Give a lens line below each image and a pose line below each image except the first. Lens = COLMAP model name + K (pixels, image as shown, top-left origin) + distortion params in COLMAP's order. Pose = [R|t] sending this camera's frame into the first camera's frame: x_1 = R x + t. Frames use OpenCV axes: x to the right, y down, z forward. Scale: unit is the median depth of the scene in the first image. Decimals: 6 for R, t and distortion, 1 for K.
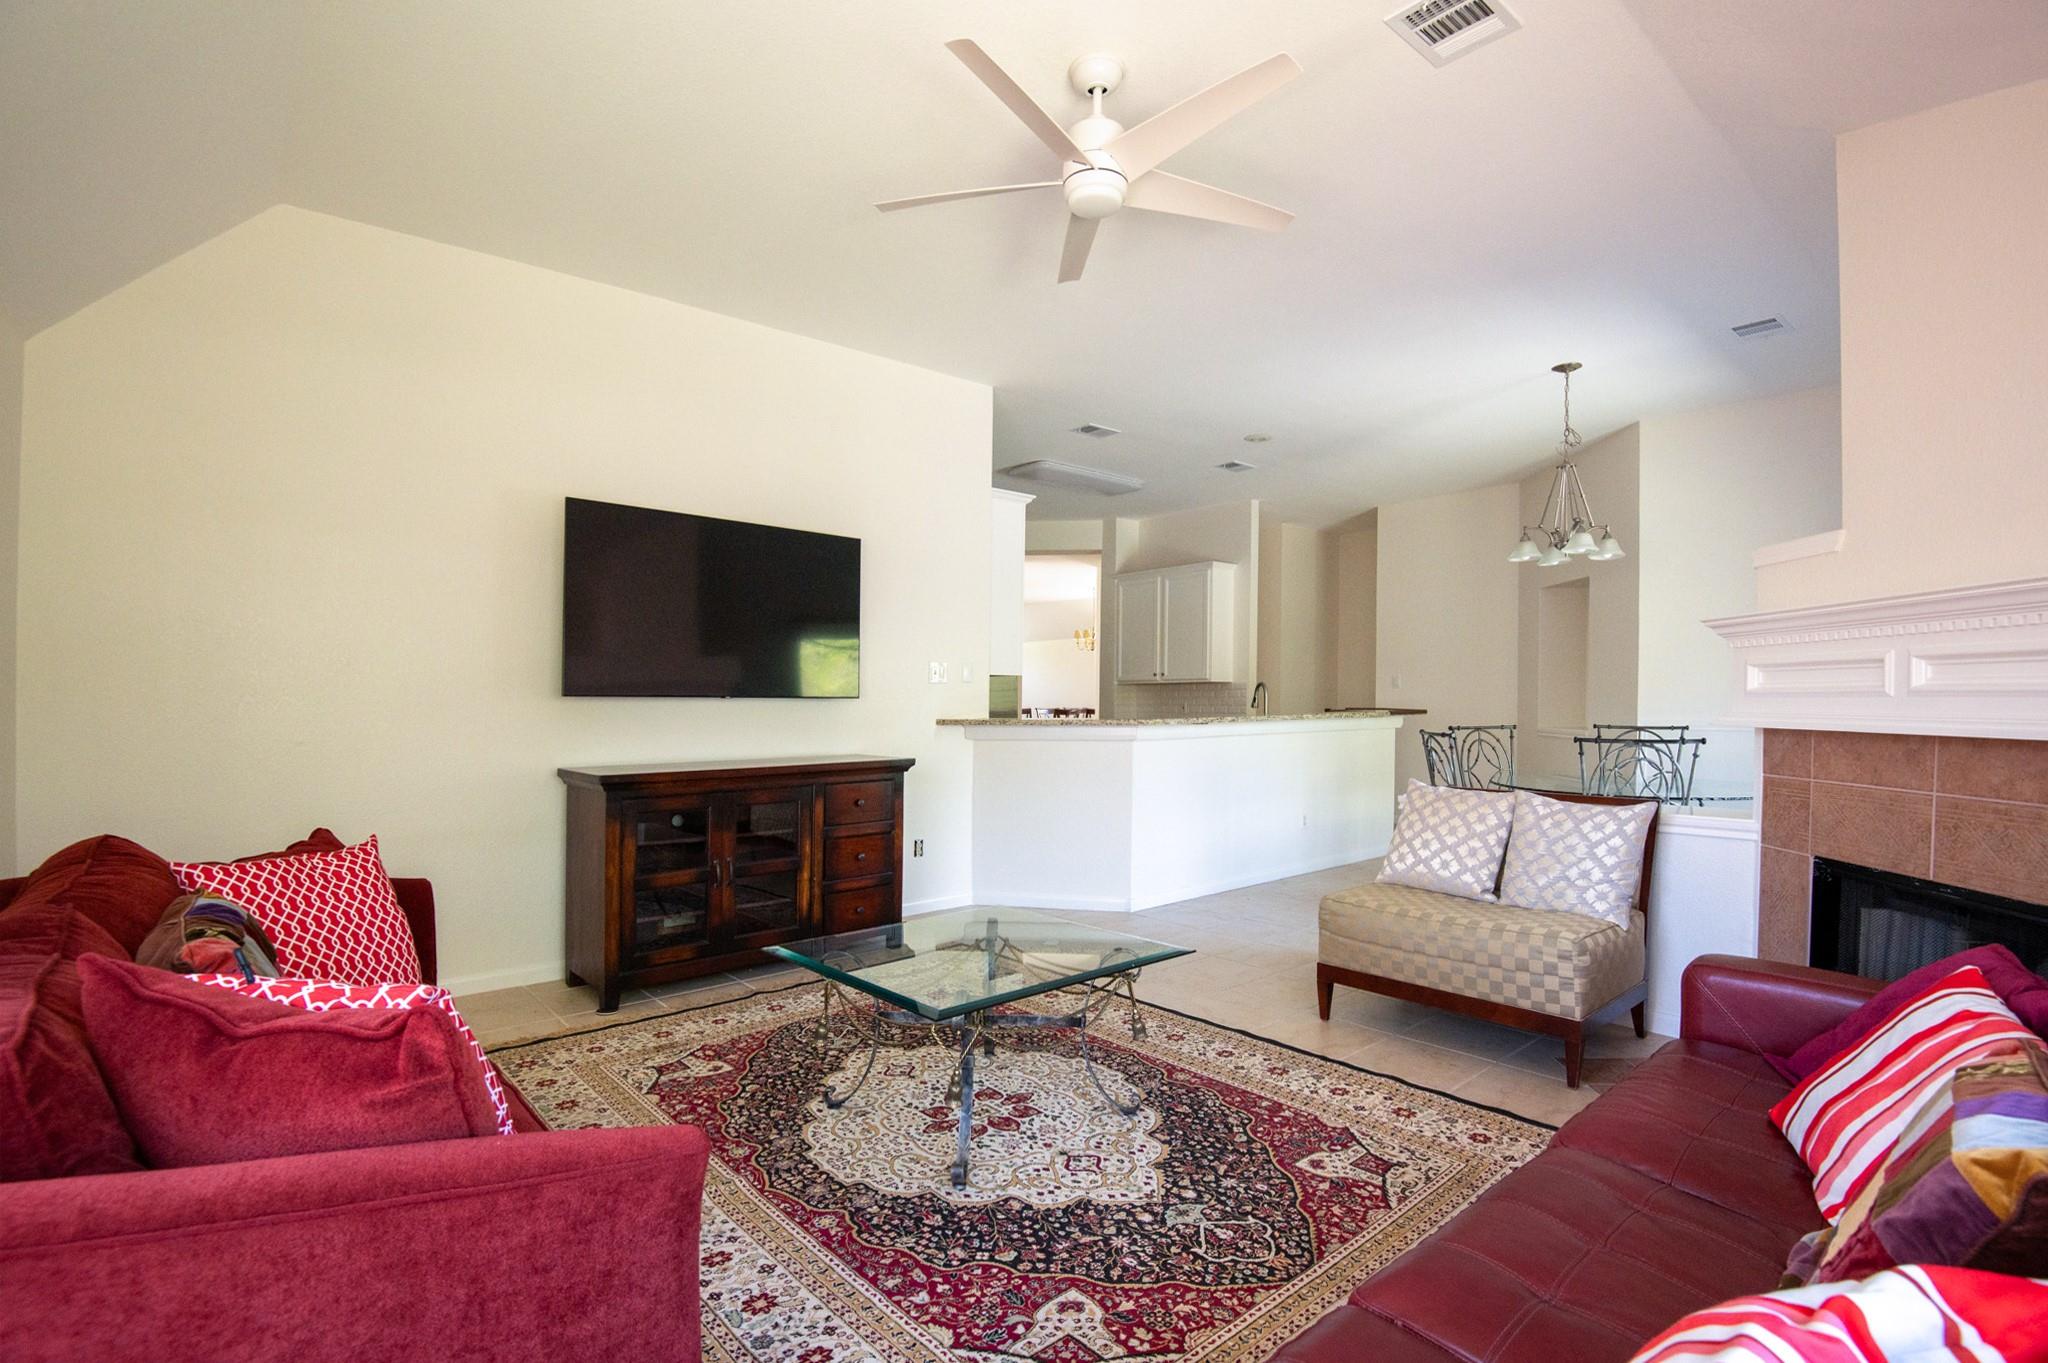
lens RADIAL K [[907.4, 0, 1024.0], [0, 907.4, 681.5], [0, 0, 1]] dist [-0.039673, -0.000333]
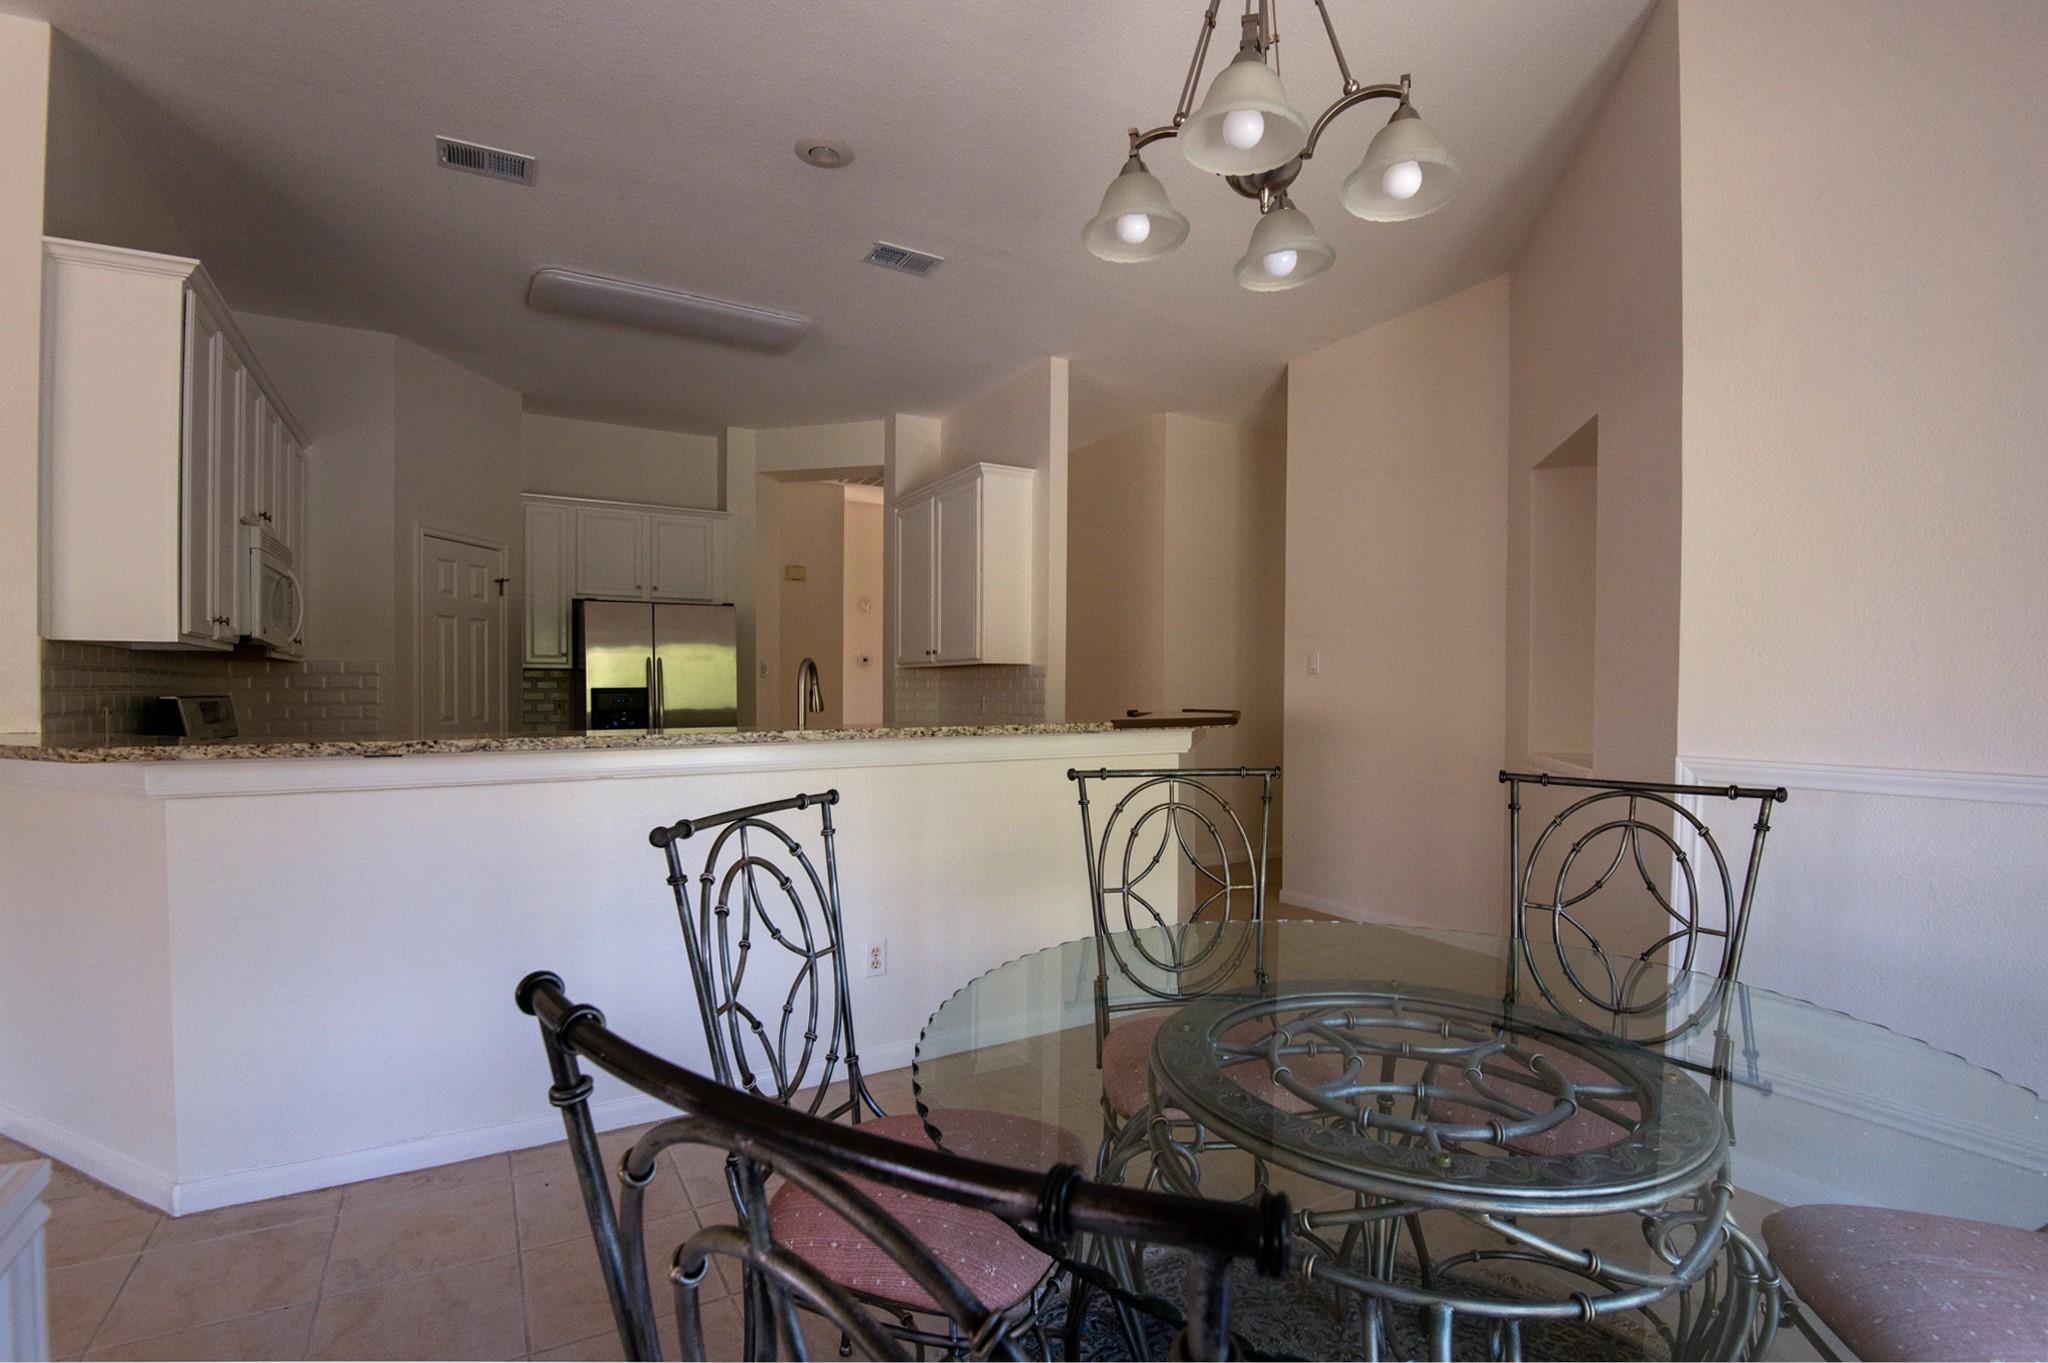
lens RADIAL K [[907.4, 0, 1024.0], [0, 907.4, 681.5], [0, 0, 1]] dist [-0.039673, -0.000333]
pose [[0.986382, 0.003404, -0.164436, 0.334907], [-0.001484, 0.999929, 0.011799, 0.005629], [0.164465, -0.011395, 0.986317, 0.406756]]
